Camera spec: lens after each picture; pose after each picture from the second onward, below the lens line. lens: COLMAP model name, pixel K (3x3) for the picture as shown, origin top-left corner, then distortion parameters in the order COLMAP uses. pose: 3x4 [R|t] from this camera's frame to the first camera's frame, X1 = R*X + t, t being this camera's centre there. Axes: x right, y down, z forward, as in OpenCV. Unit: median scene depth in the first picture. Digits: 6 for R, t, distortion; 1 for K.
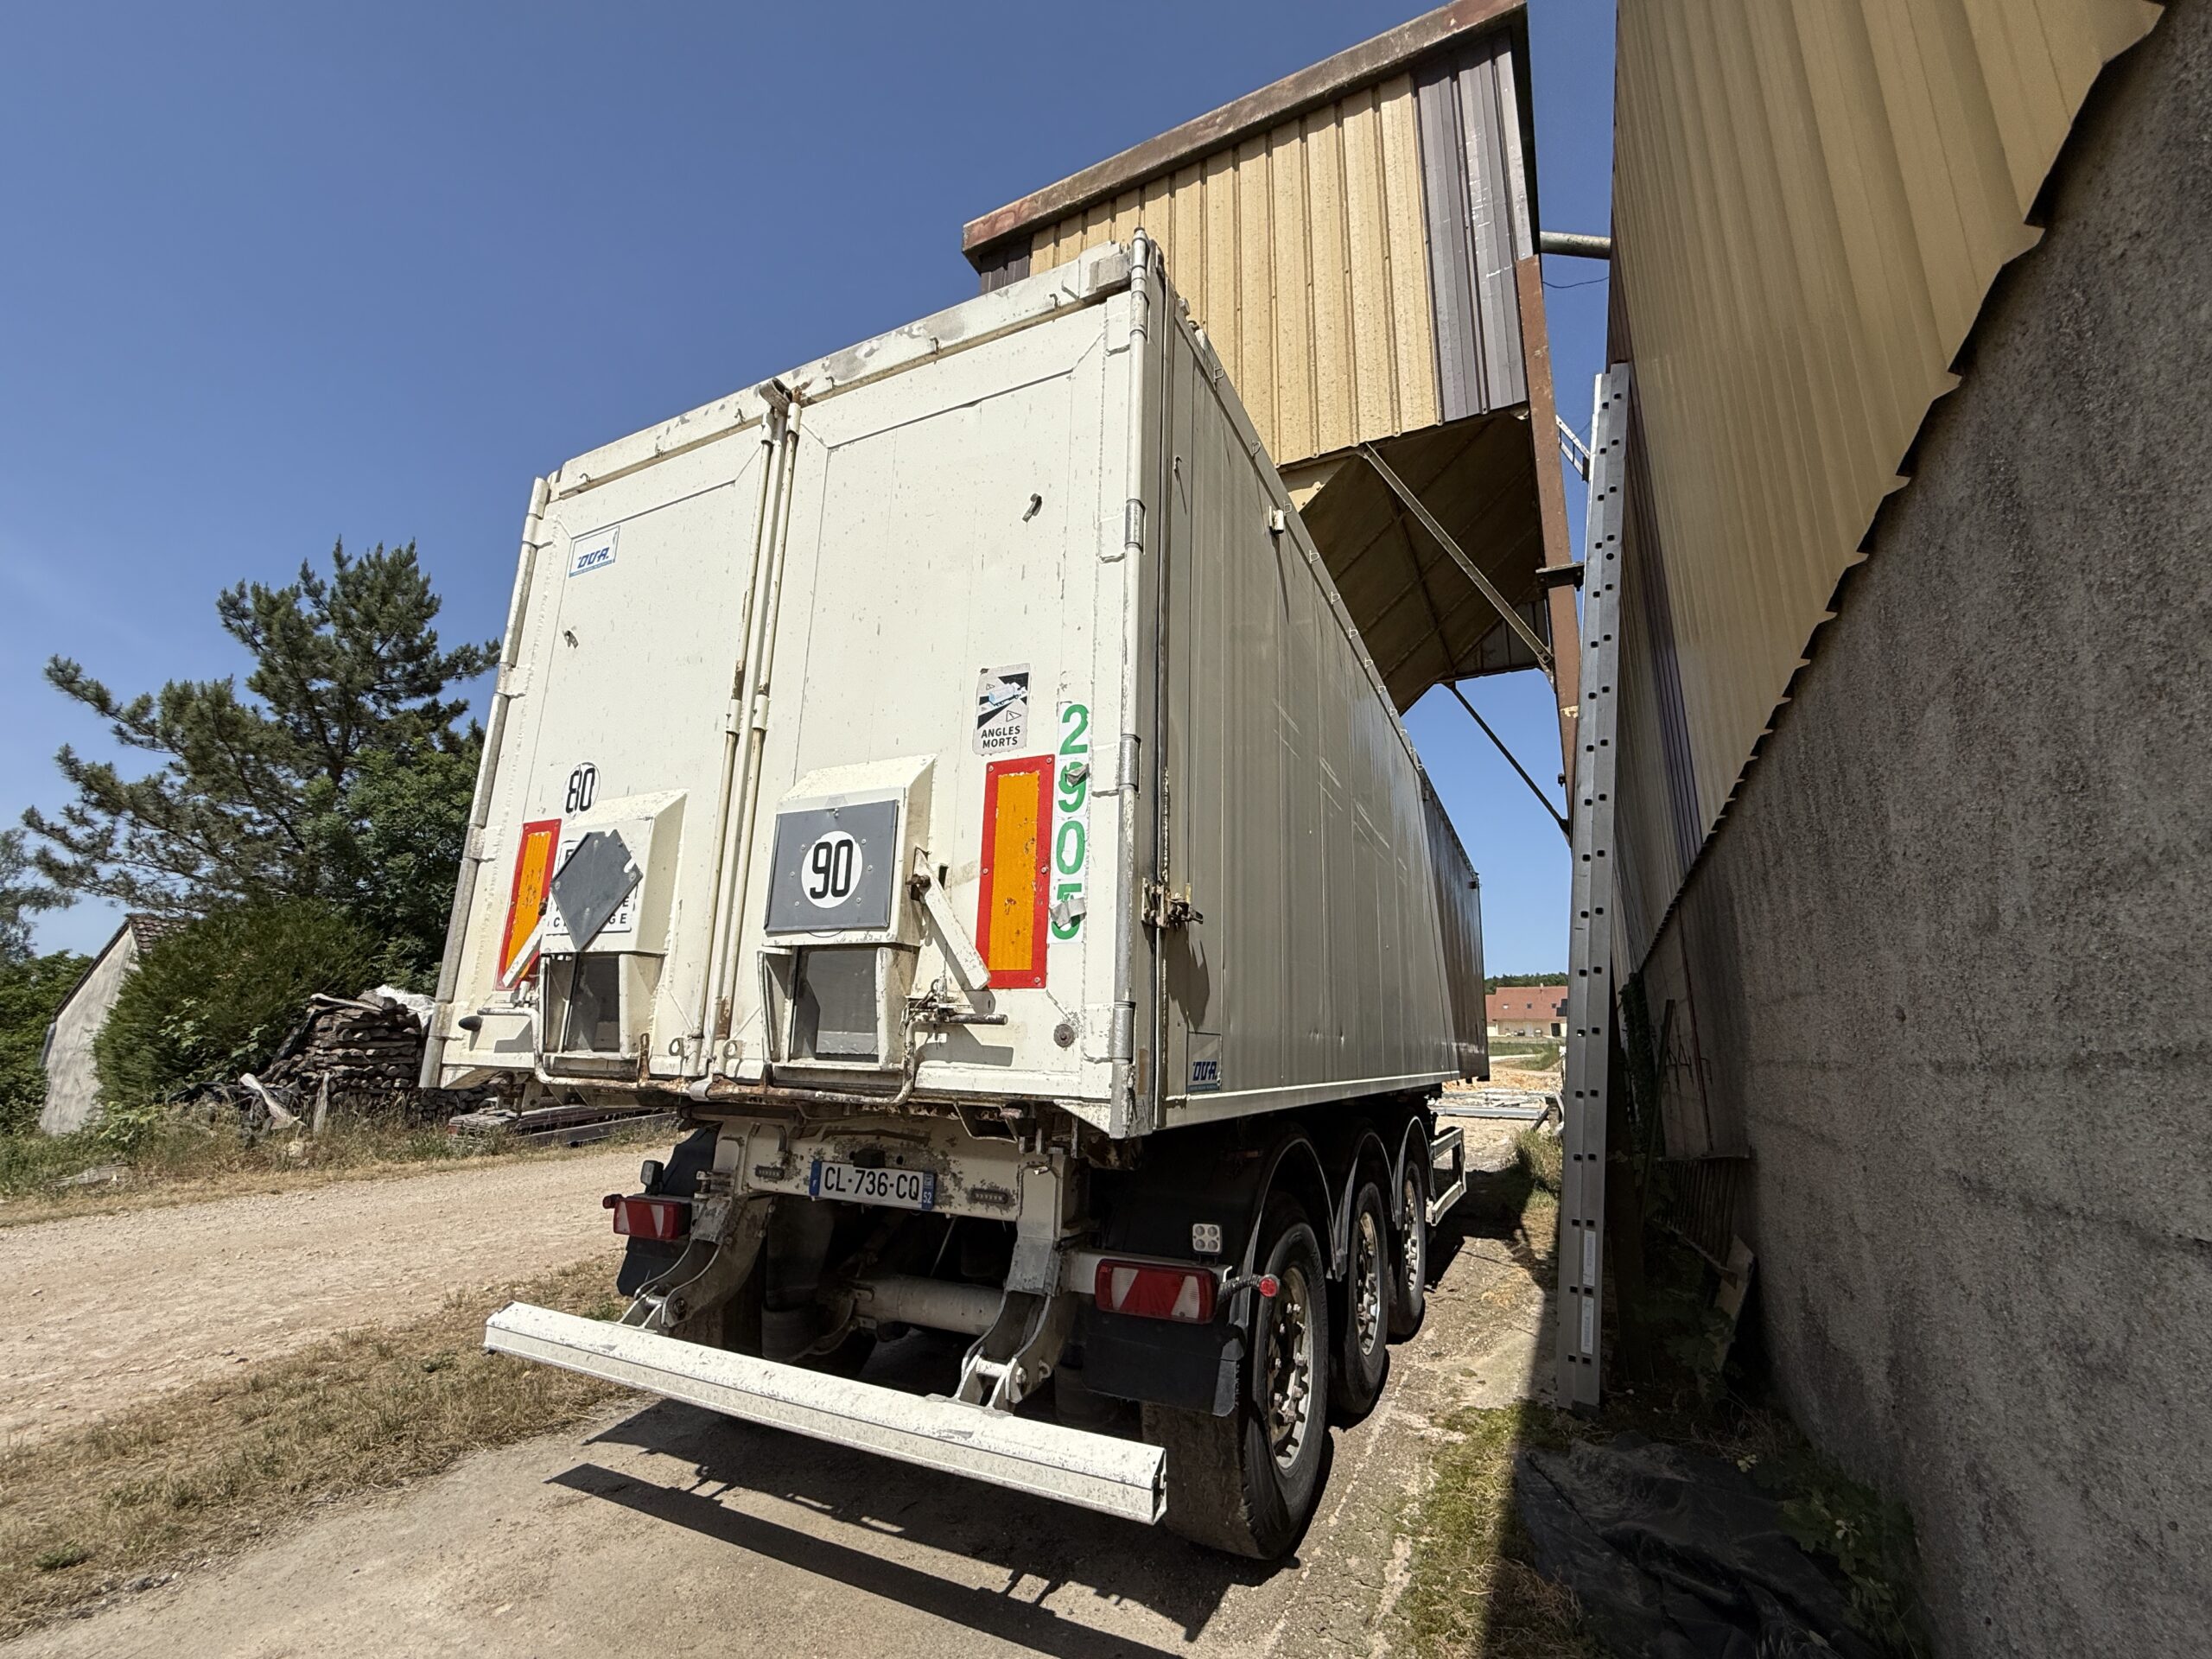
lens RADIAL K [[920.2, 0, 1096.5], [0, 920.2, 825.2], [0, 0, 1]] dist [0.002075, 0.000439]
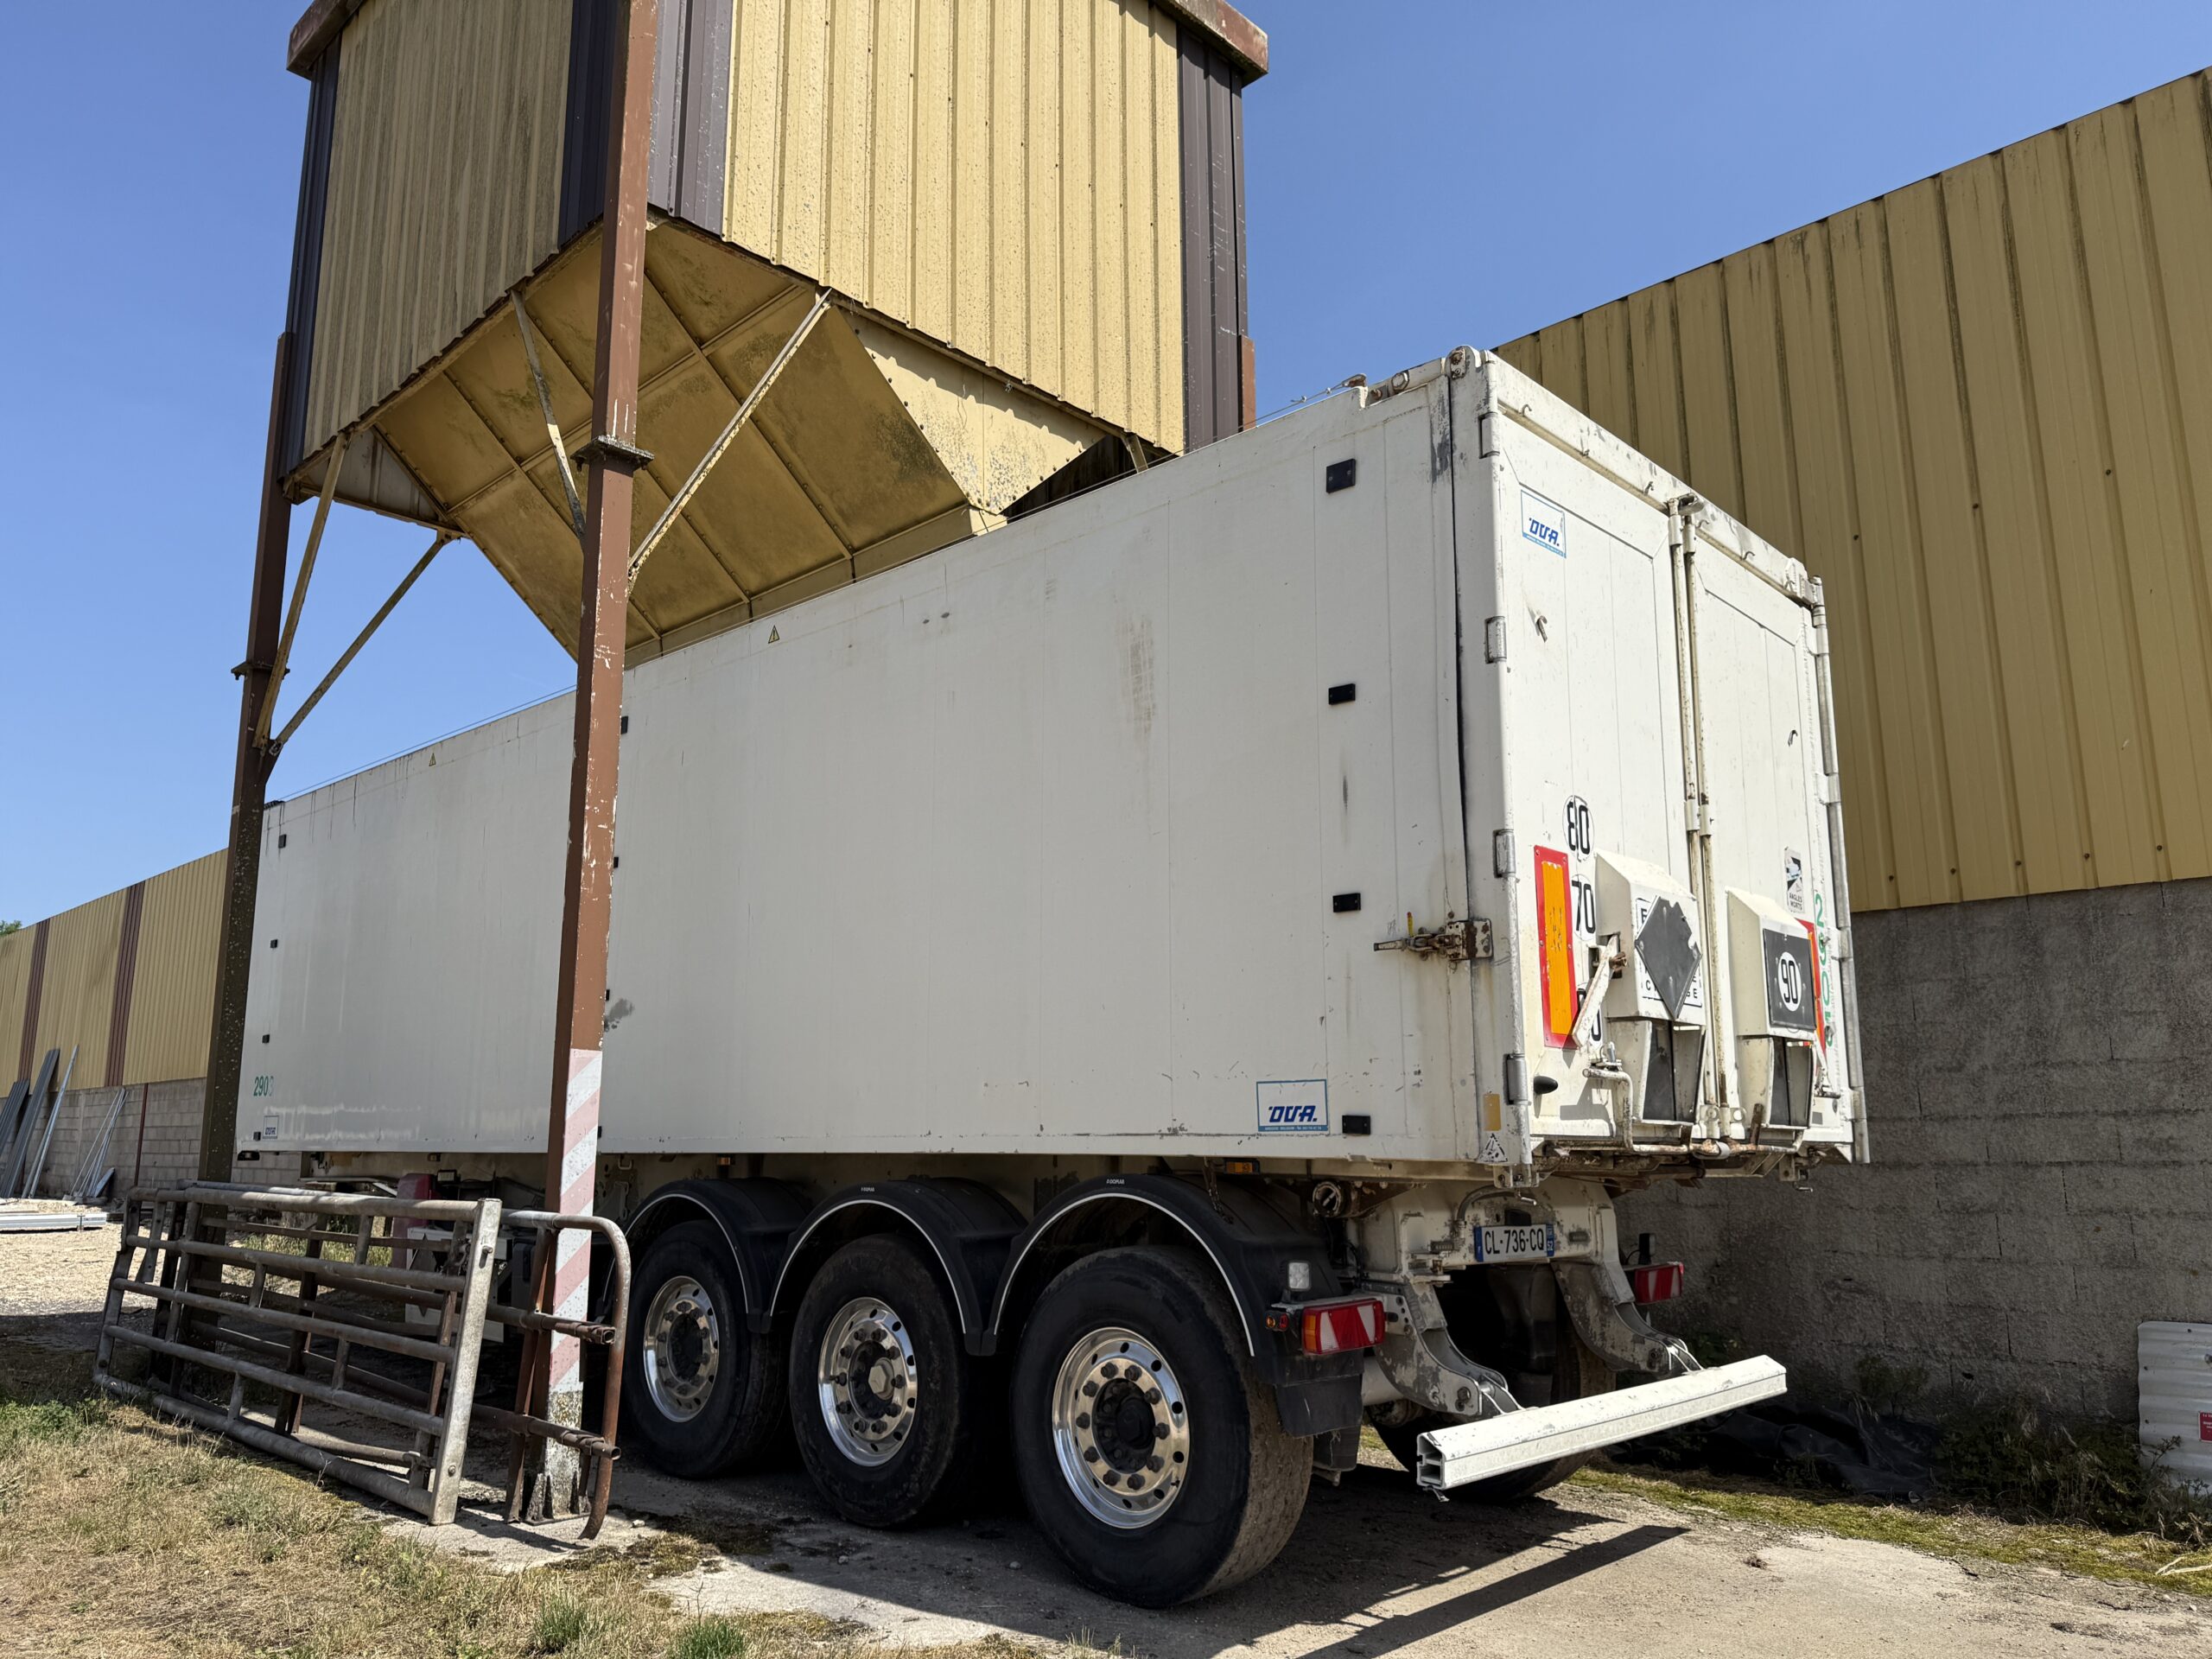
lens RADIAL K [[1548.7, 0, 1106.0], [0, 1548.7, 829.5], [0, 0, 1]] dist [0.065445, -0.107154]
pose [[0.305808, 0.165716, 0.937561, -2.140740], [-0.223846, 0.969647, -0.098375, 0.217186], [-0.925405, -0.179786, 0.333620, 0.934684]]
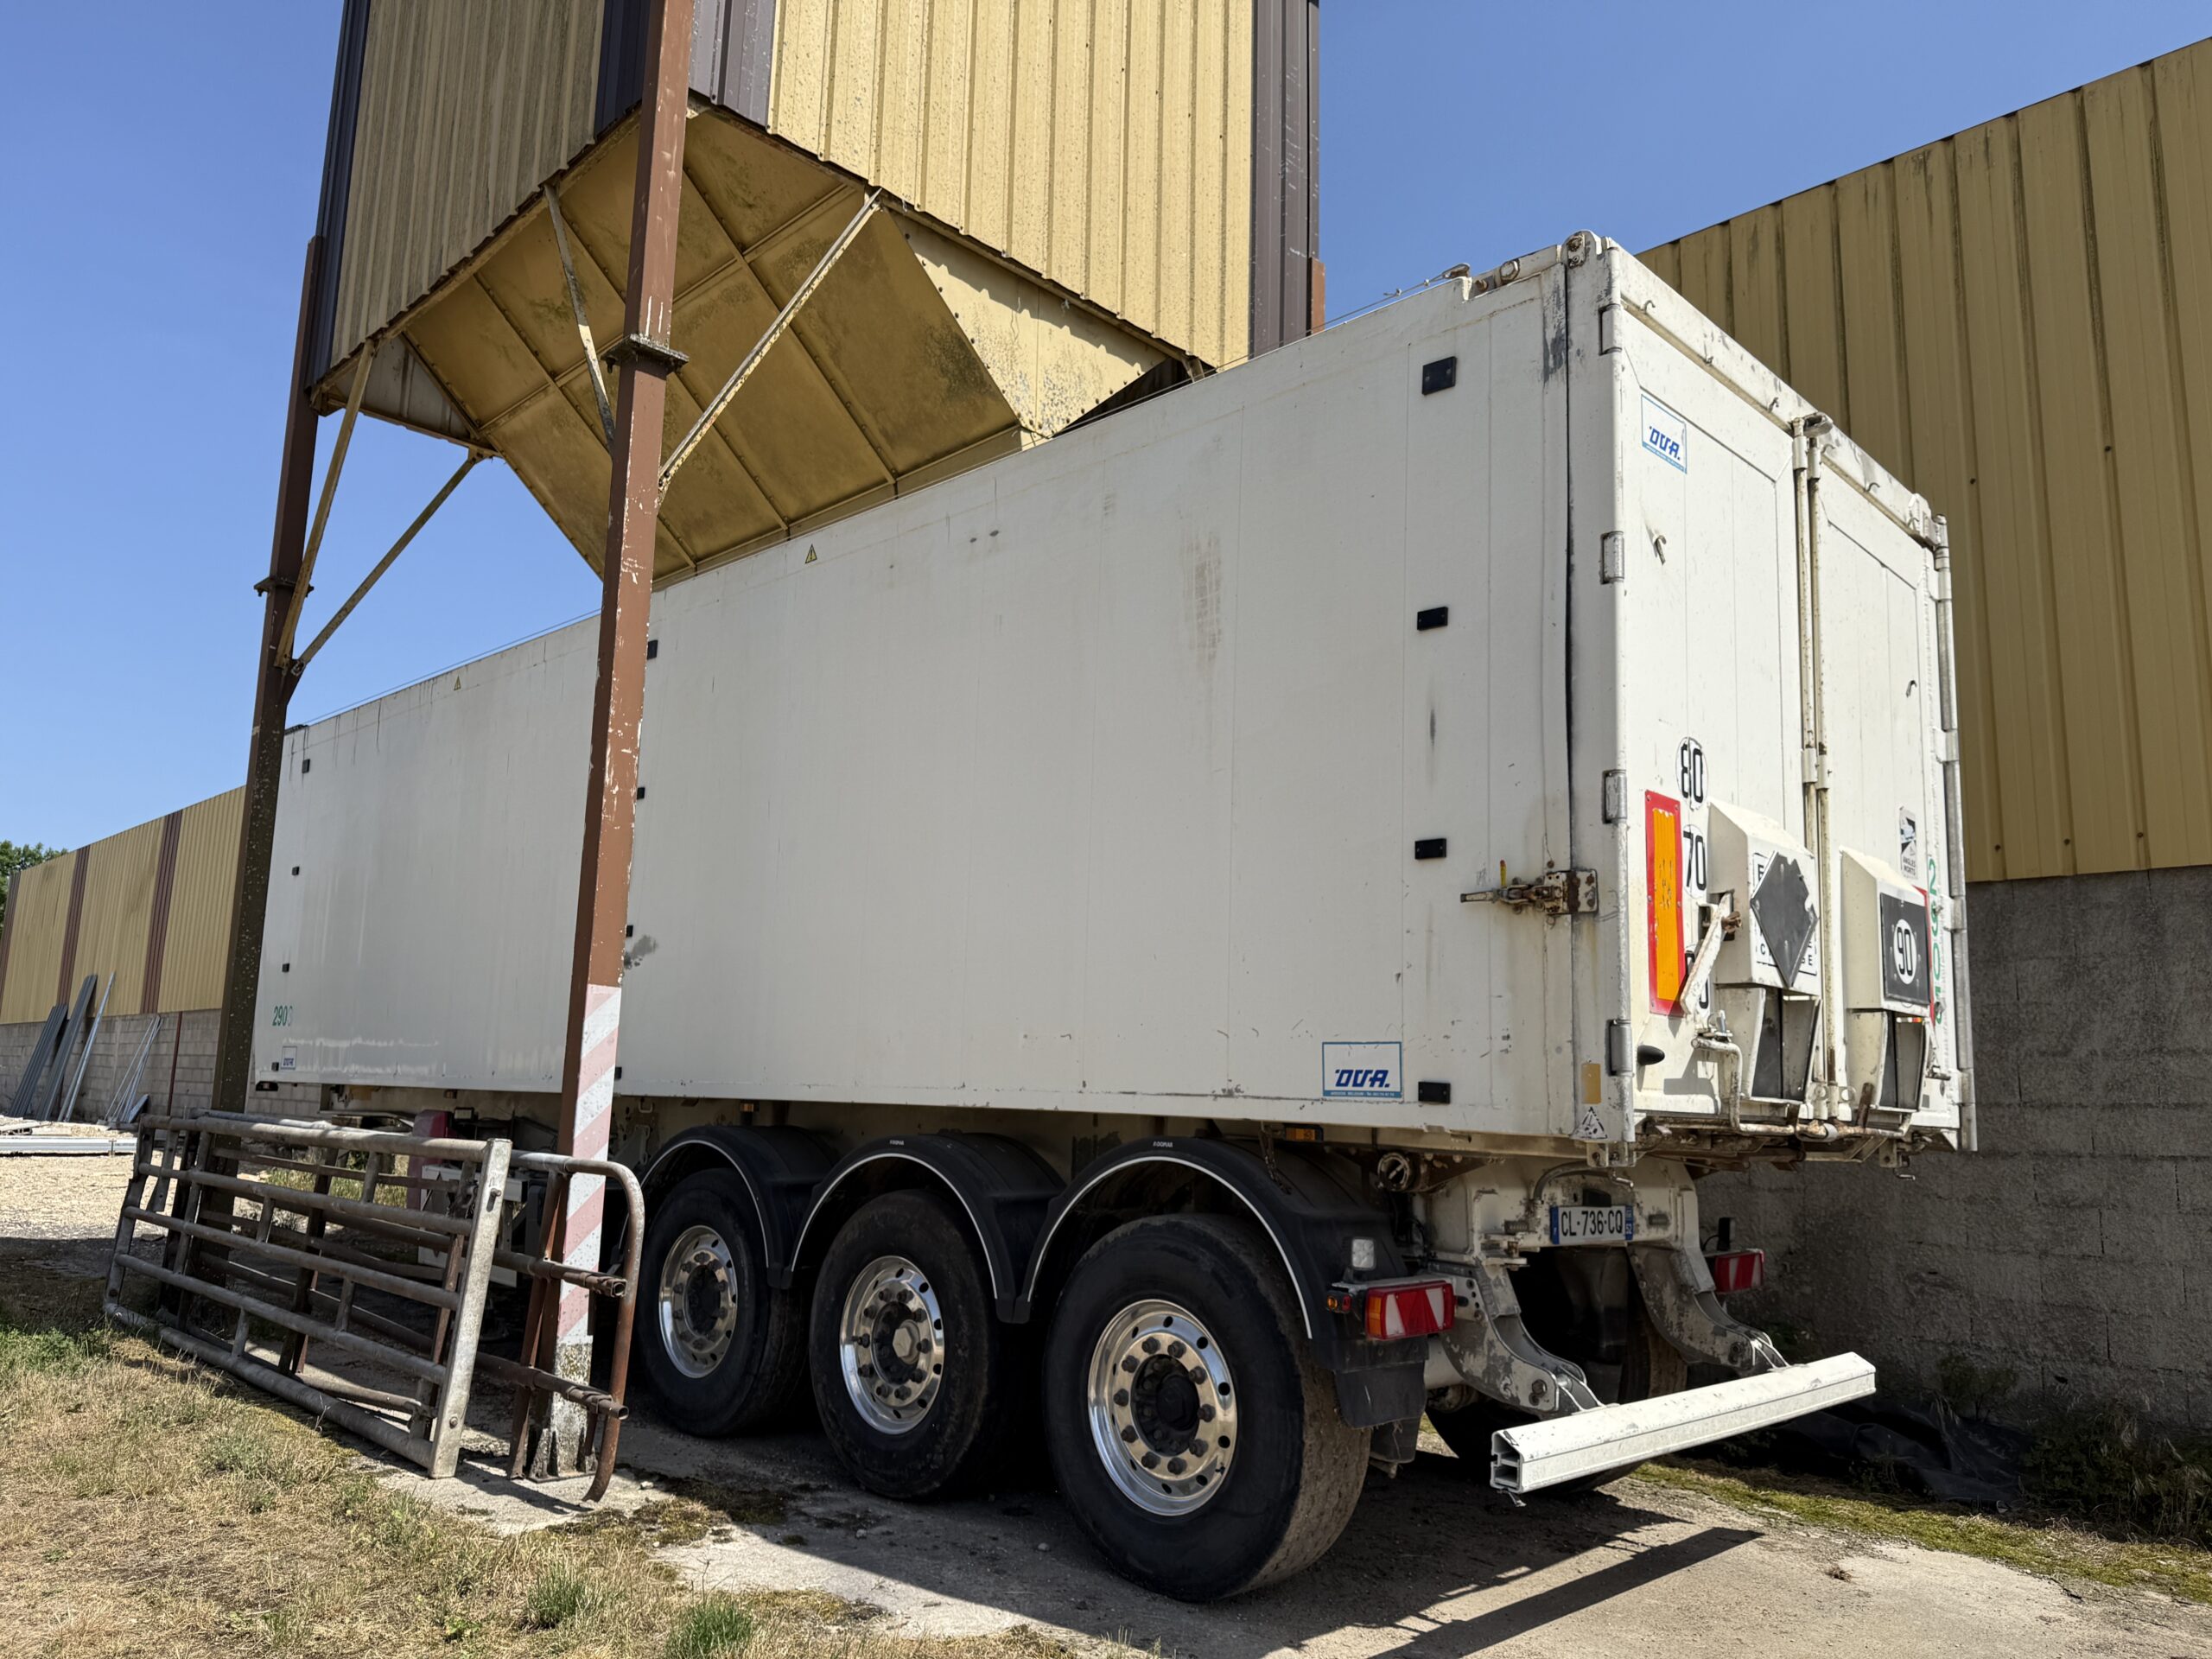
lens RADIAL K [[1550.4, 0, 1103.7], [0, 1550.4, 832.5], [0, 0, 1]] dist [0.051097, -0.079961]
pose [[0.323346, 0.149202, 0.934444, -2.017964], [-0.253812, 0.964982, -0.066251, 0.235696], [-0.911607, -0.215752, 0.349892, 0.995289]]
